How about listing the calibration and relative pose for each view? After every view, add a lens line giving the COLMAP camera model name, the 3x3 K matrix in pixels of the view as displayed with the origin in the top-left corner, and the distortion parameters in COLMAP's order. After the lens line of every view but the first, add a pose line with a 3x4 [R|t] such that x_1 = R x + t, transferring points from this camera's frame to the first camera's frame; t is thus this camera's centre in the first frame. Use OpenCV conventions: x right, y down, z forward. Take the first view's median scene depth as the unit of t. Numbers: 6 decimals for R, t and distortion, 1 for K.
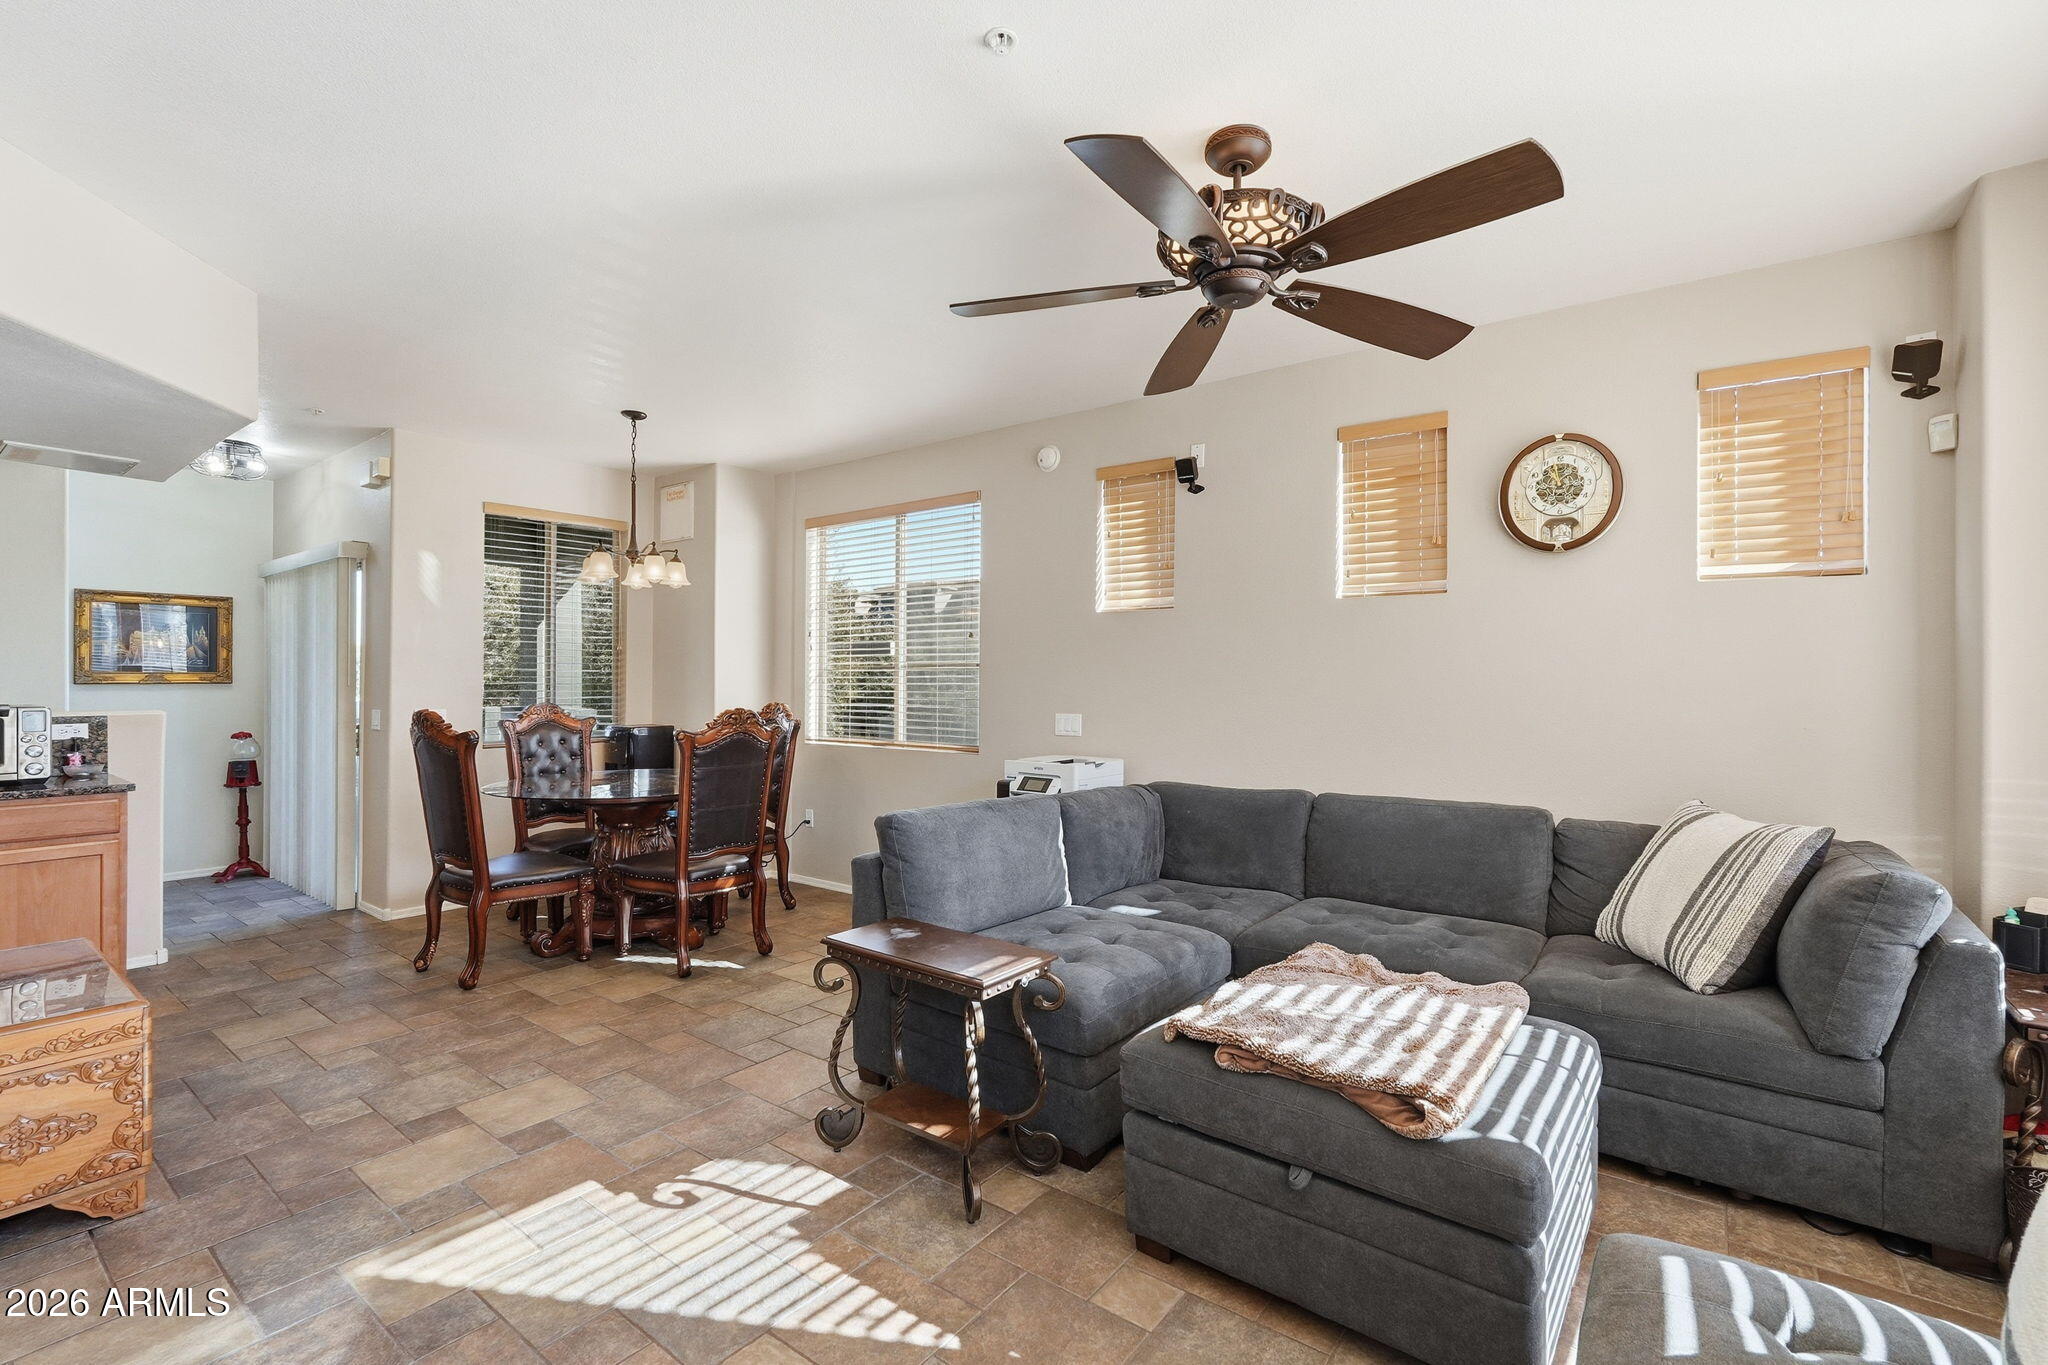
lens RADIAL K [[907.9, 0, 1011.2], [0, 907.9, 678.3], [0, 0, 1]] dist [-0.000799, 0.001563]
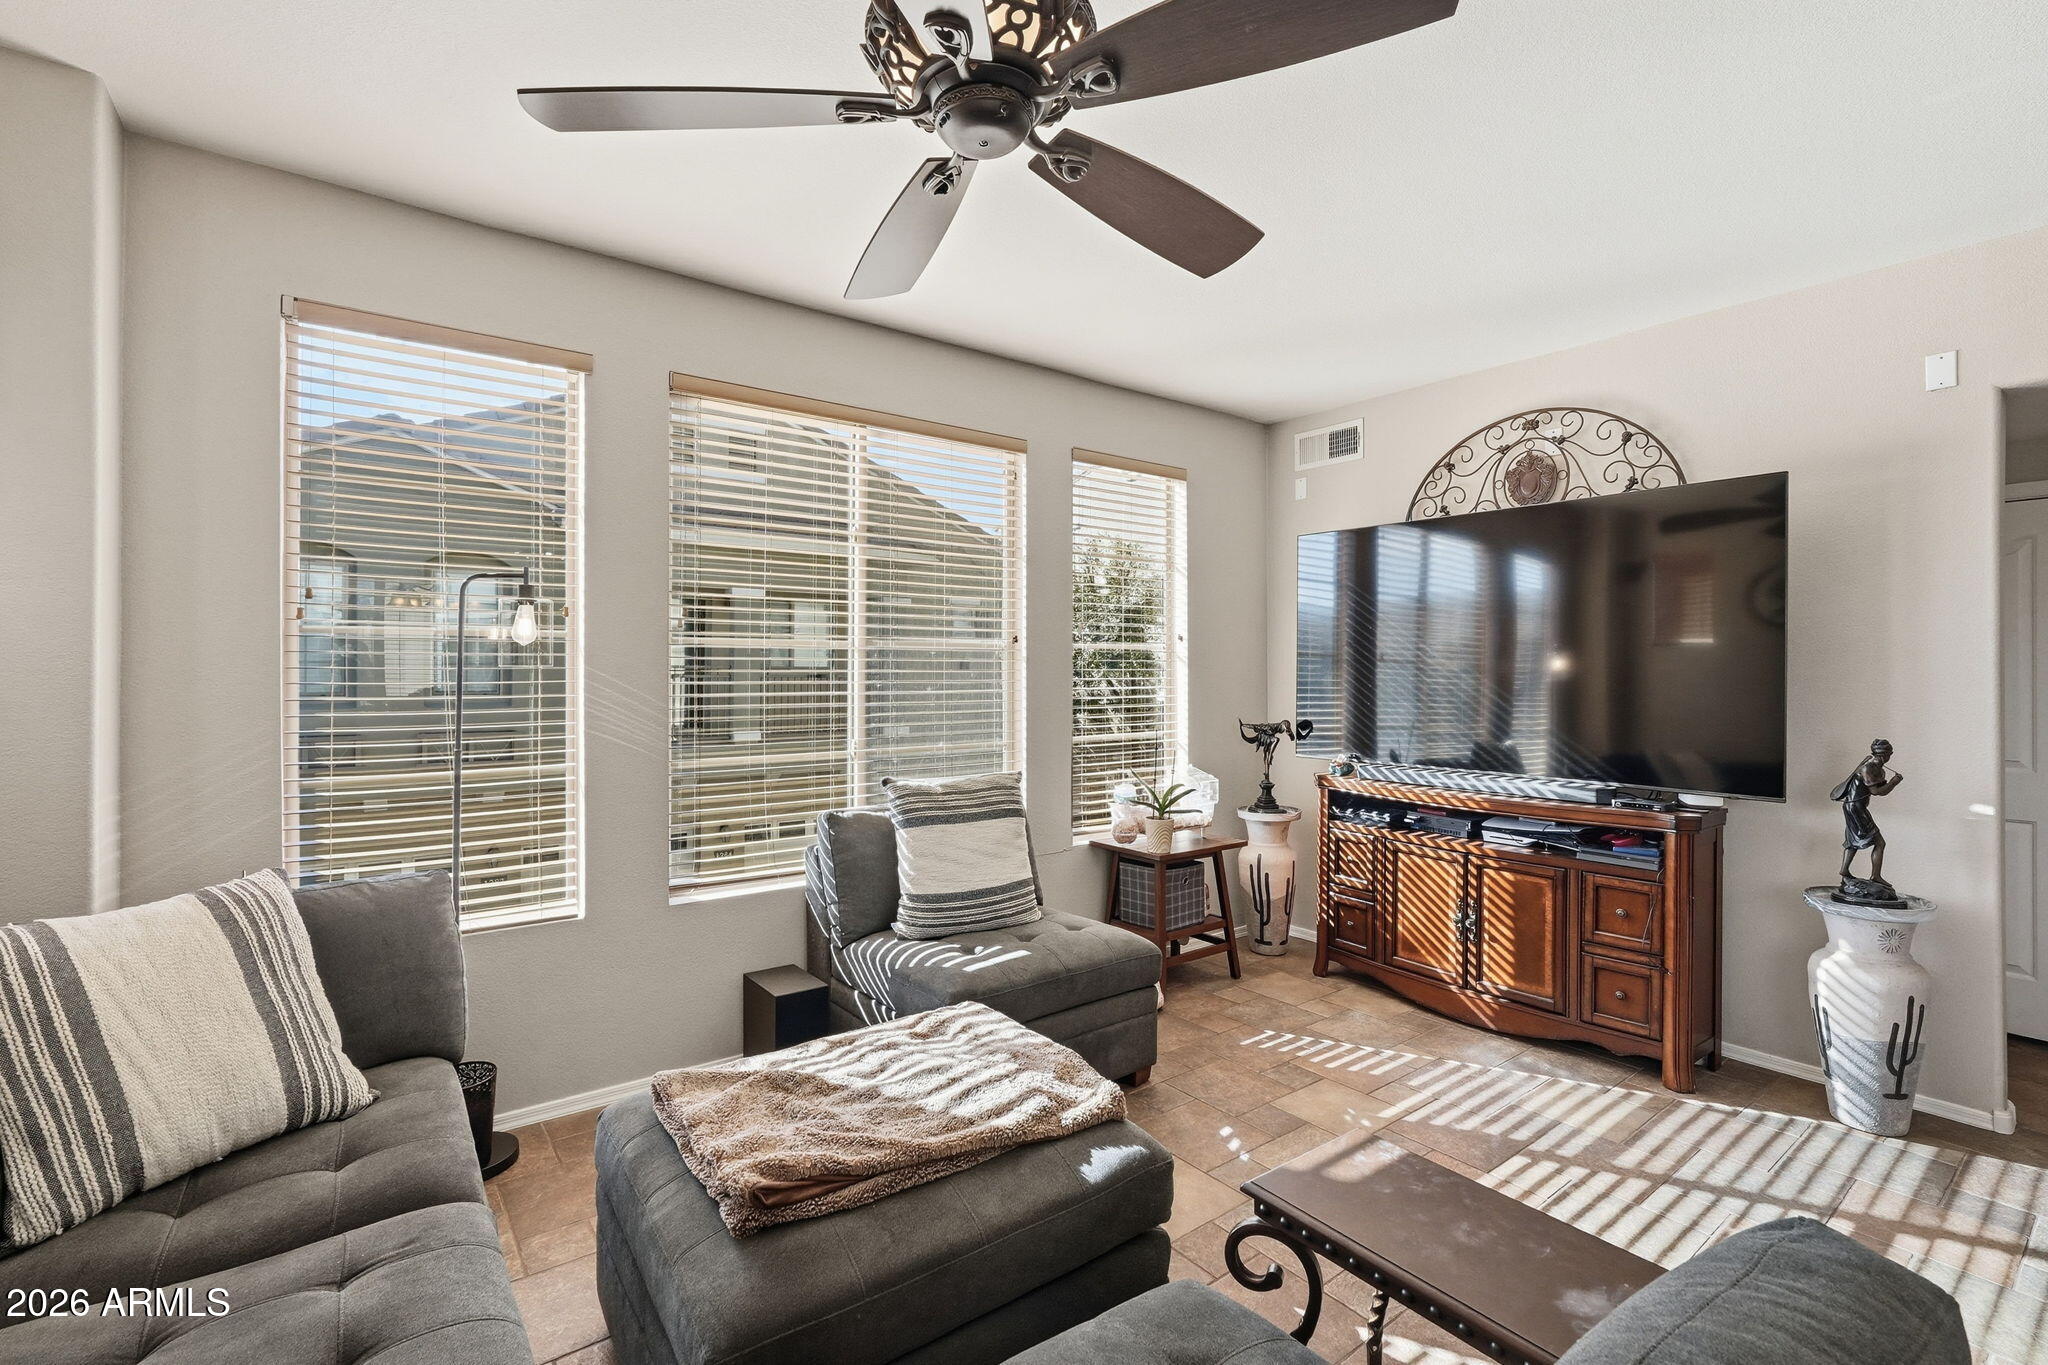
lens RADIAL K [[907.9, 0, 1031.8], [0, 907.9, 675.5], [0, 0, 1]] dist [-0.000799, 0.001563]
pose [[-0.974032, -0.009832, 0.226199, 0.024953], [-0.010146, 0.999948, -0.000226, -0.006706], [-0.226185, -0.002516, -0.974081, 0.693986]]
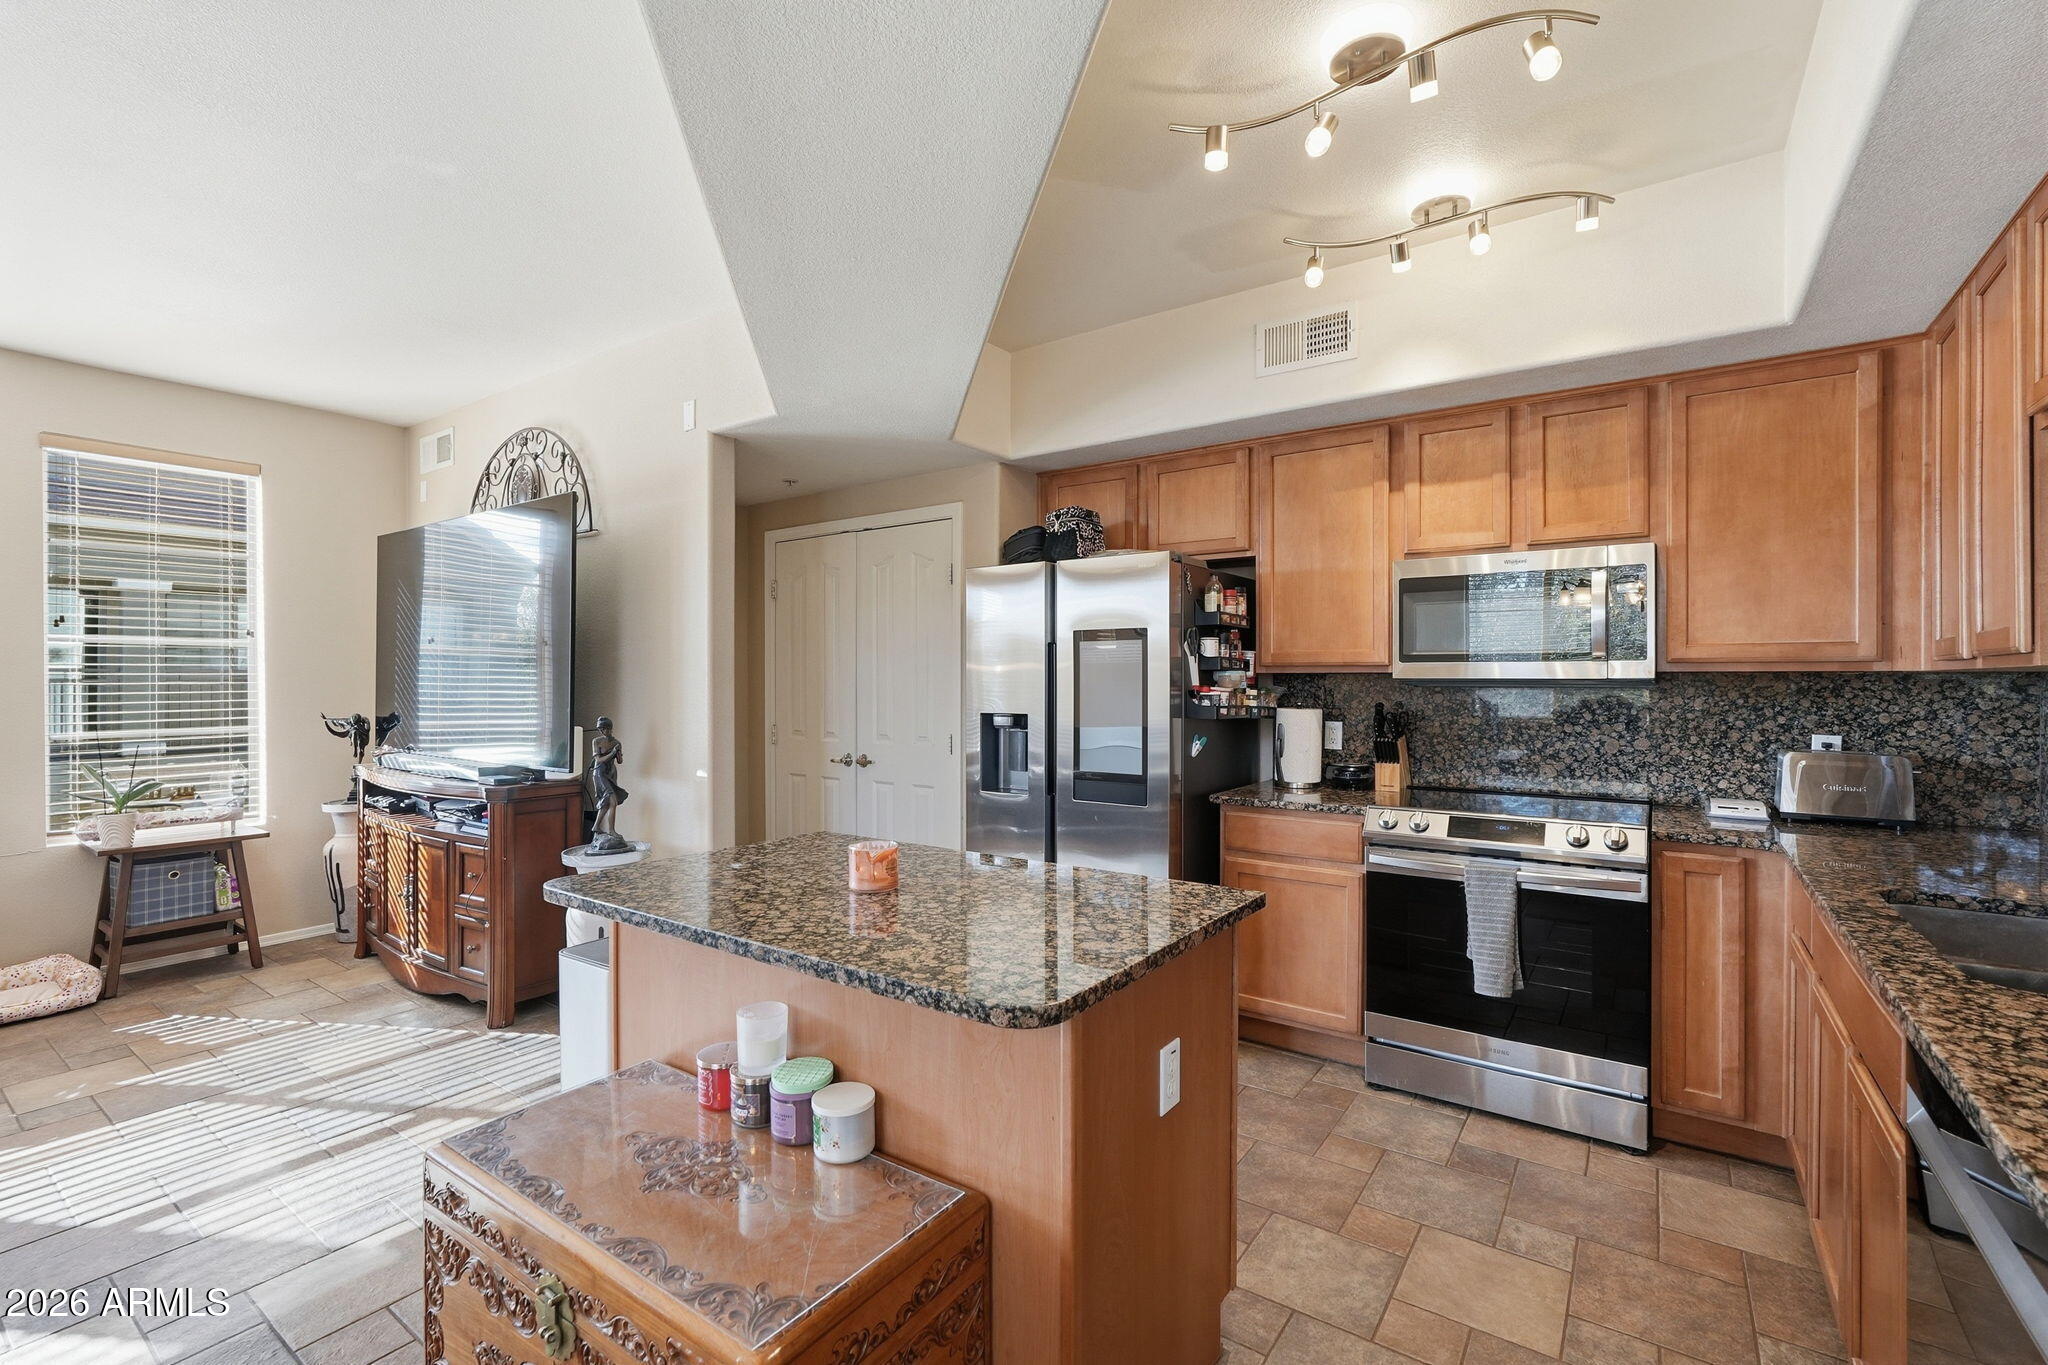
lens RADIAL K [[907.9, 0, 1022.6], [0, 907.9, 680.9], [0, 0, 1]] dist [-0.000799, 0.001563]
pose [[-0.998284, 0.000211, -0.058554, -0.565903], [0.000106, 0.999998, 0.001795, -0.001108], [0.058554, 0.001785, -0.998283, 0.723459]]
